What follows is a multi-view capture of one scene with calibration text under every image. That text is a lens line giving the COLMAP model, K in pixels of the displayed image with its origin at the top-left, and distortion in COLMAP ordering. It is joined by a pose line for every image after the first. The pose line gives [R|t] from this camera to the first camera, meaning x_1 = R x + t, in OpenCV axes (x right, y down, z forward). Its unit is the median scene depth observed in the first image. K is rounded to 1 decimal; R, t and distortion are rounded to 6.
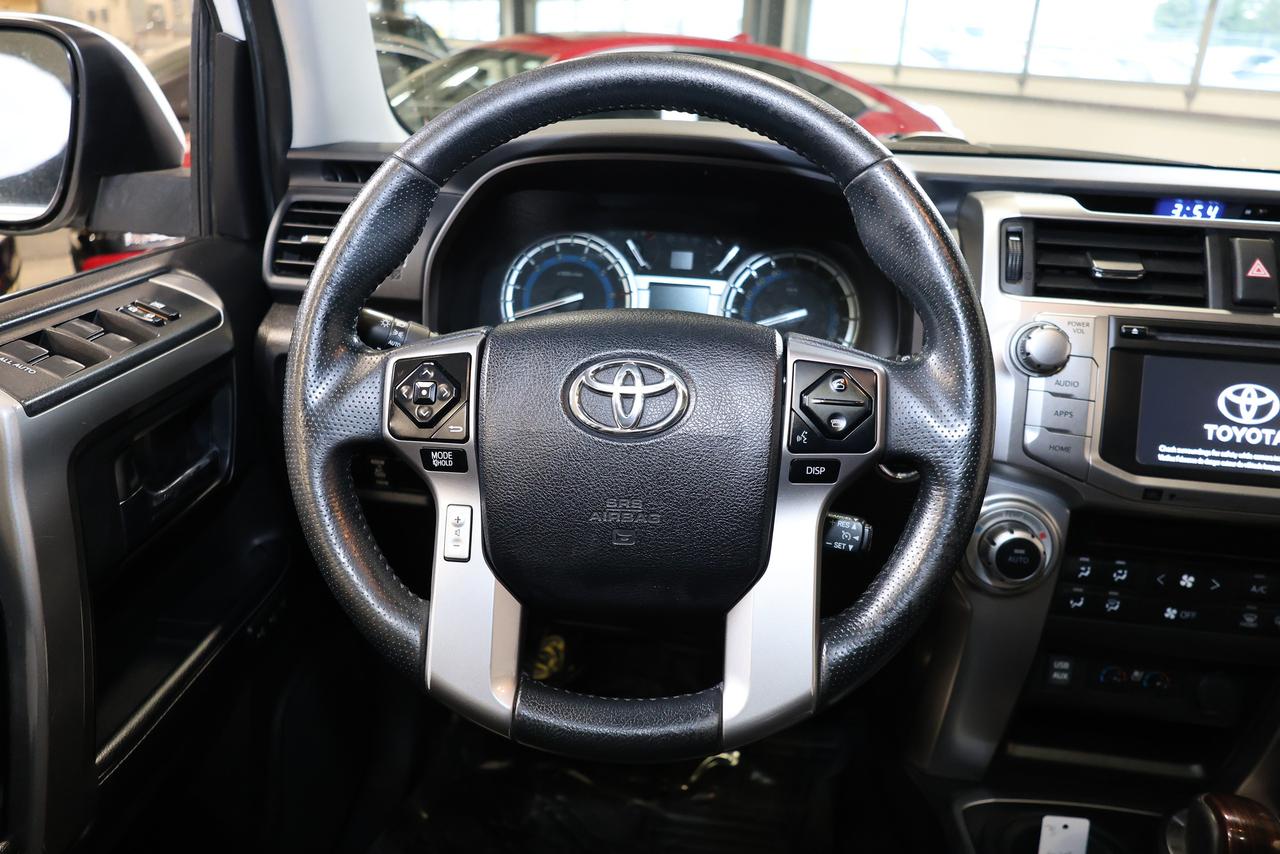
lens RADIAL K [[908.6, 0, 640.0], [0, 908.6, 427.0], [0, 0, 1]] dist [-0.023284, -0.000607]
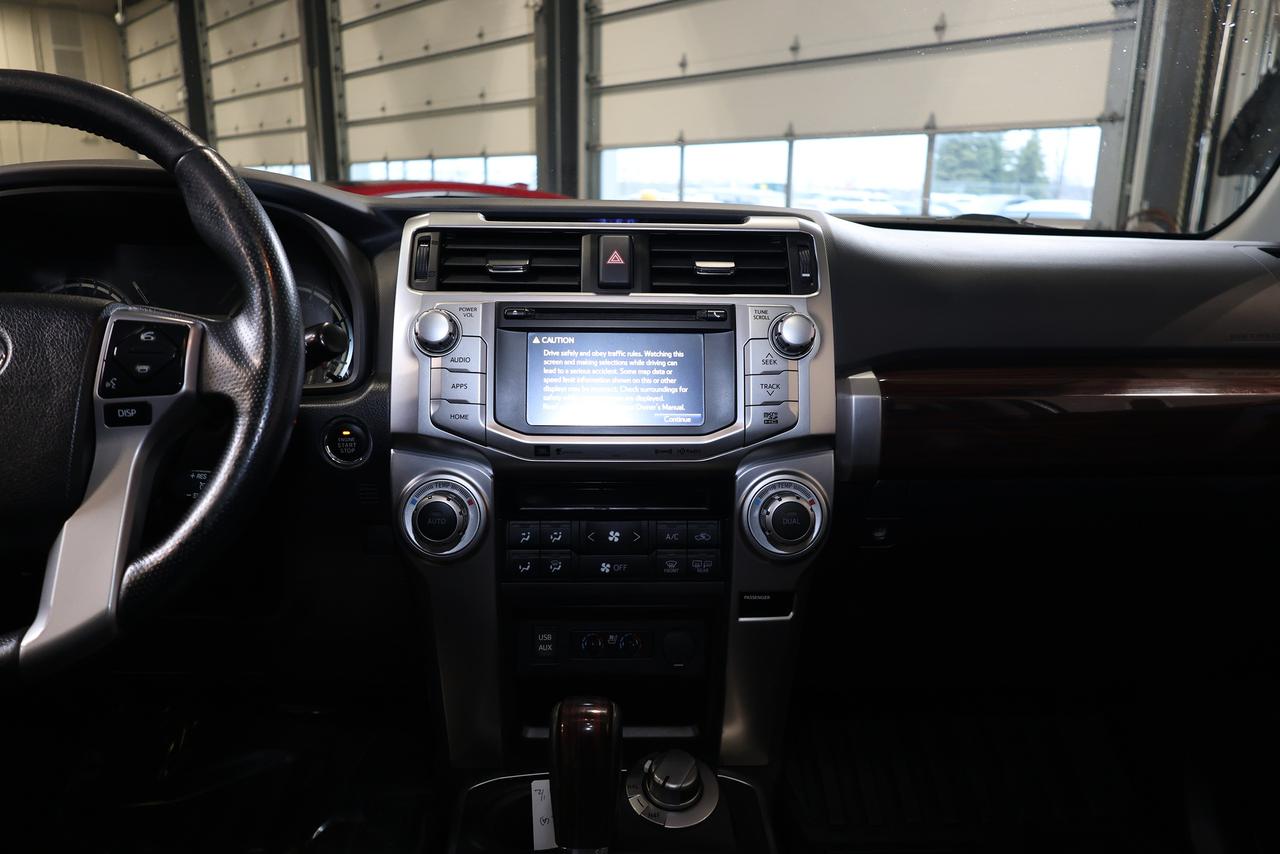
lens RADIAL K [[908.6, 0, 640.0], [0, 908.6, 427.0], [0, 0, 1]] dist [-0.023284, -0.000607]
pose [[0.977227, -0.060934, 0.203259, 0.460568], [0.090122, 0.986382, -0.137581, 0.216351], [-0.192107, 0.152766, 0.969411, -0.146634]]
